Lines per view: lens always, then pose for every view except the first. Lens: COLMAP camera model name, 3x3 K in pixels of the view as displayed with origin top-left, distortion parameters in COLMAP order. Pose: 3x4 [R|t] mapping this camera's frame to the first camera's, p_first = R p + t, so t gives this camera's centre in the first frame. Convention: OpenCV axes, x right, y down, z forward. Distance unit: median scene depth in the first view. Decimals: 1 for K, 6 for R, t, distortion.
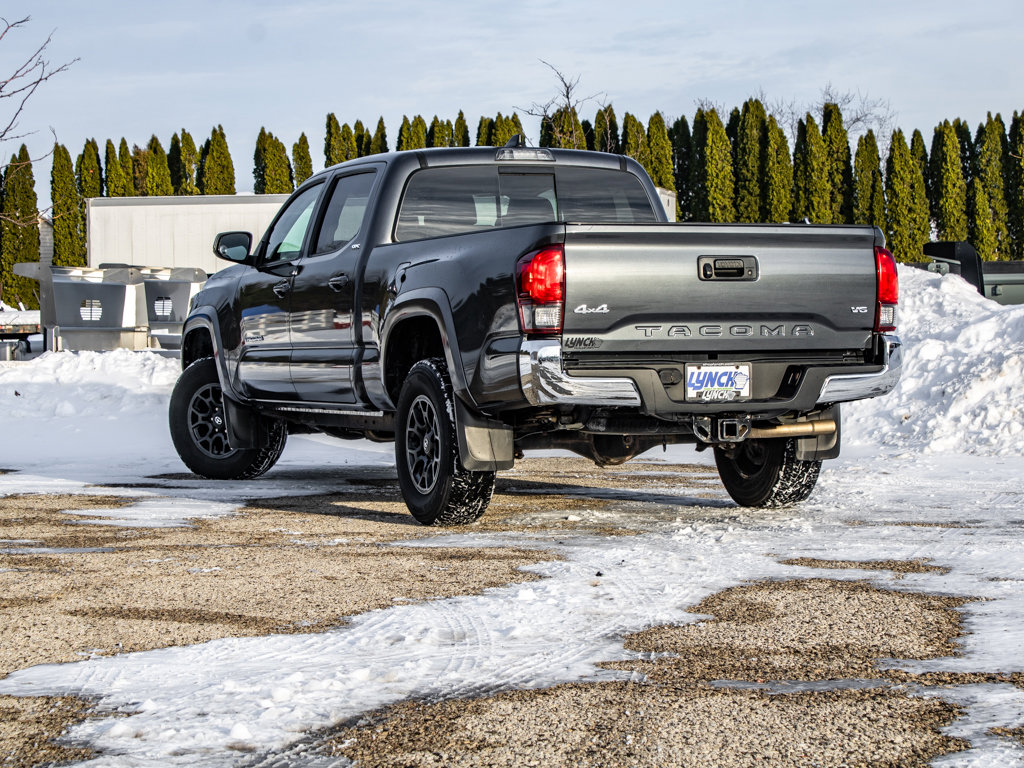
lens RADIAL K [[2252.0, 0, 512.0], [0, 2252.0, 384.0], [0, 0, 1]] dist [-0.001747, 0.081446]
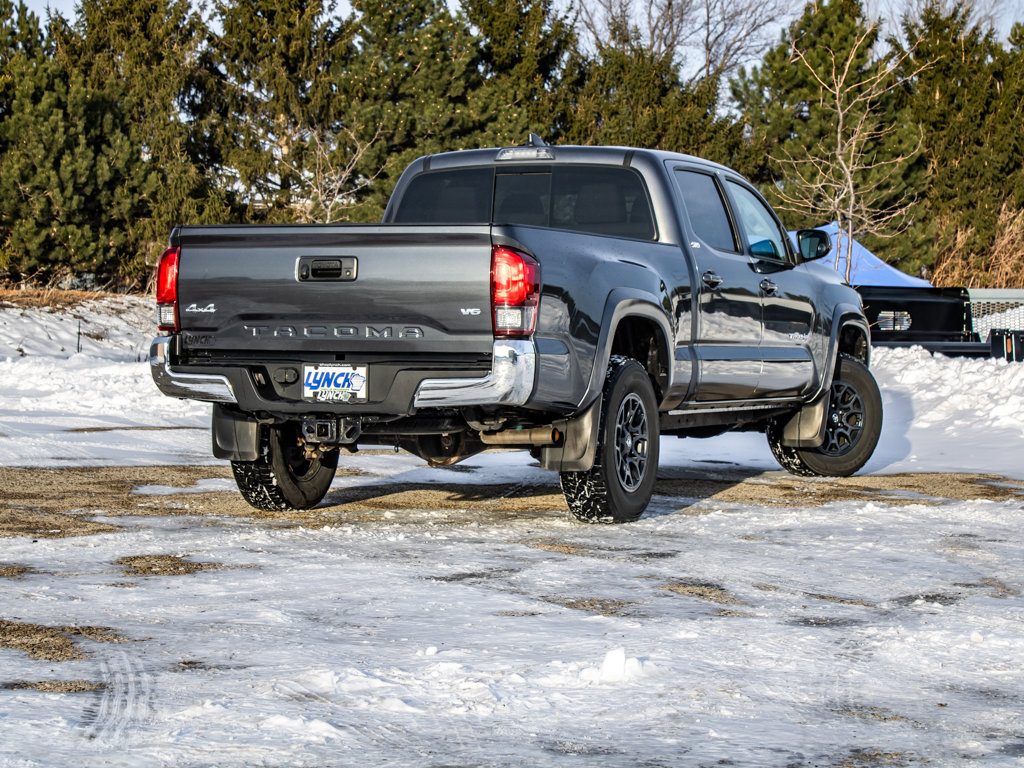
lens RADIAL K [[2294.9, 0, 510.7], [0, 2294.9, 365.4], [0, 0, 1]] dist [0.035191, 0.039888]
pose [[0.707274, 0.025892, -0.706466, 0.864232], [-0.031863, 0.999481, 0.004732, -0.015814], [0.706222, 0.019163, 0.707731, 0.333961]]
